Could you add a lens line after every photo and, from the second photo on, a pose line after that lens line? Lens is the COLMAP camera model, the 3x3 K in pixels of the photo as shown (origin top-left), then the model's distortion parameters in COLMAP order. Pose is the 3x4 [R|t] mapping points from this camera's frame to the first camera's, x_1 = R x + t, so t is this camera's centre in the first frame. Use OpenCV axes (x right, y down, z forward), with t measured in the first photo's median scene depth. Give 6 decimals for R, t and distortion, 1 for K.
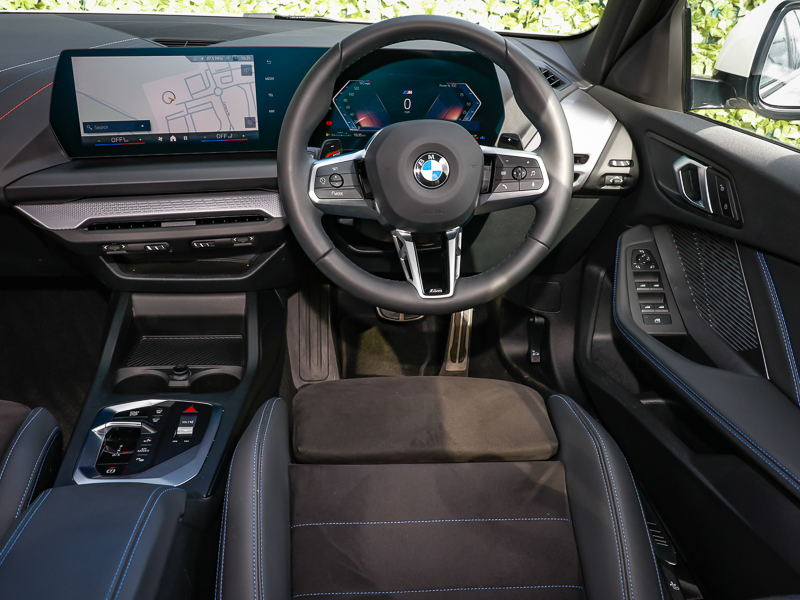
lens RADIAL K [[695.3, 0, 399.4], [0, 695.3, 289.3], [0, 0, 1]] dist [0.021249, -0.001090]
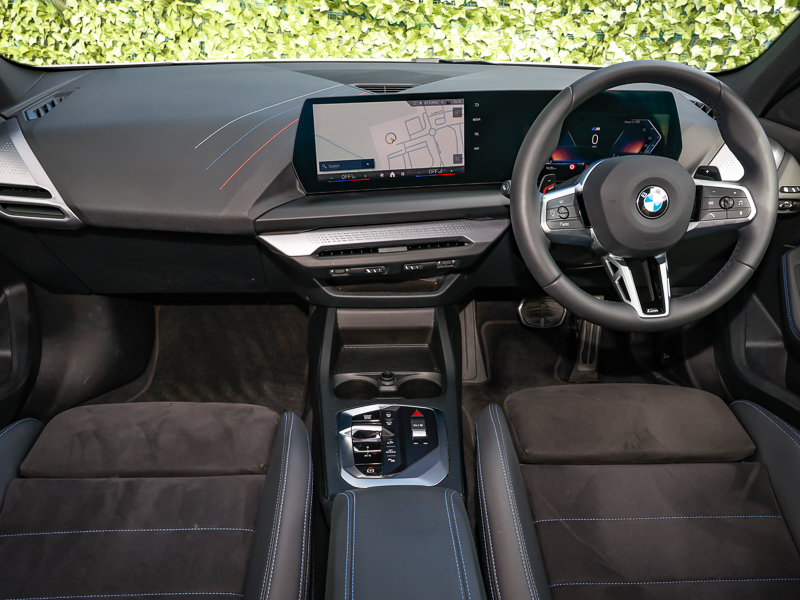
lens RADIAL K [[590.5, 0, 400.0], [0, 590.5, 300.0], [0, 0, 1]] dist [0.025319, -0.000580]
pose [[0.999514, -0.006716, -0.030442, -0.287016], [0.007518, 0.999625, 0.026330, -0.038014], [0.030254, -0.026546, 0.999190, 0.035864]]
